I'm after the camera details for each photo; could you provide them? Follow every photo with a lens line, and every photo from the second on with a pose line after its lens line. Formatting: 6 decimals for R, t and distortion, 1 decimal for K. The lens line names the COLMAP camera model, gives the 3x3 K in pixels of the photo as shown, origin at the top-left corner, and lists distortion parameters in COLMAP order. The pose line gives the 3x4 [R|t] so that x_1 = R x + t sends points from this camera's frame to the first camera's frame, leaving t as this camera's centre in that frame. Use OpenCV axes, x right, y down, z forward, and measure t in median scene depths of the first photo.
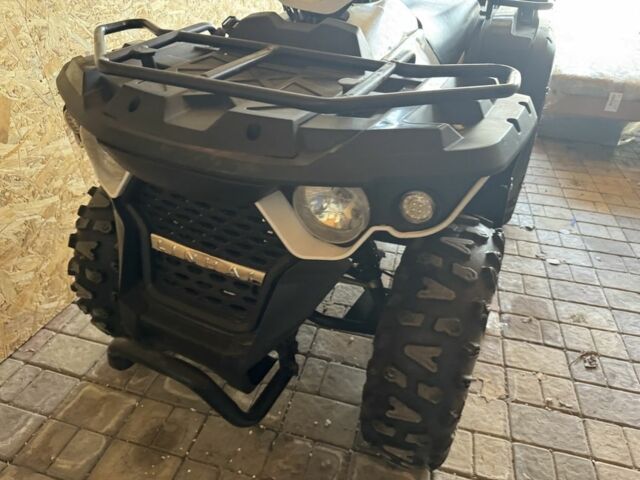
lens RADIAL K [[460.5, 0, 320.0], [0, 460.5, 240.0], [0, 0, 1]] dist [-0.003416, -0.006165]
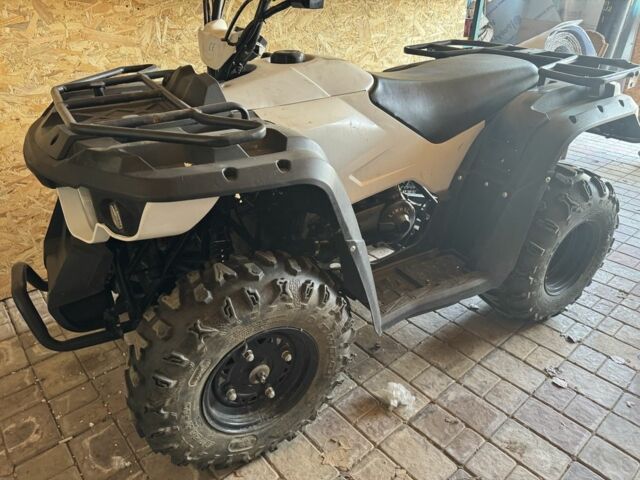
lens RADIAL K [[455.6, 0, 325.6], [0, 455.6, 242.2], [0, 0, 1]] dist [0.016445, -0.021752]
pose [[0.831360, 0.253639, -0.494478, 0.677372], [-0.296775, 0.954903, -0.009153, -0.081050], [0.469857, 0.154358, 0.869142, 0.086382]]
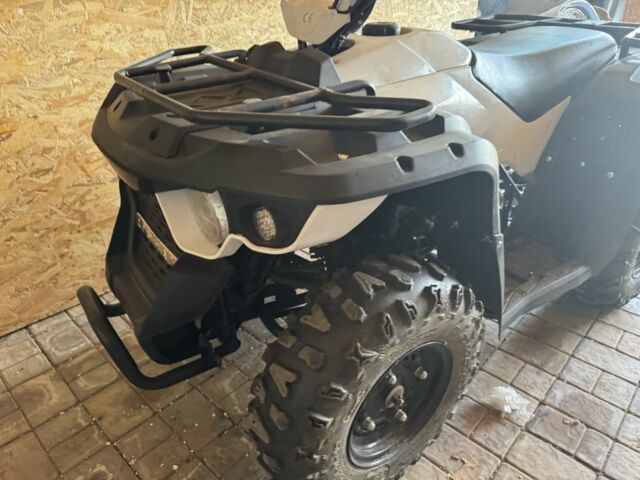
lens RADIAL K [[456.5, 0, 320.0], [0, 456.5, 240.0], [0, 0, 1]] dist [-0.002302, -0.006540]
pose [[0.882355, 0.206220, -0.422993, 0.380540], [-0.235139, 0.971818, -0.016708, -0.023345], [0.407626, 0.114205, 0.905979, 0.063405]]
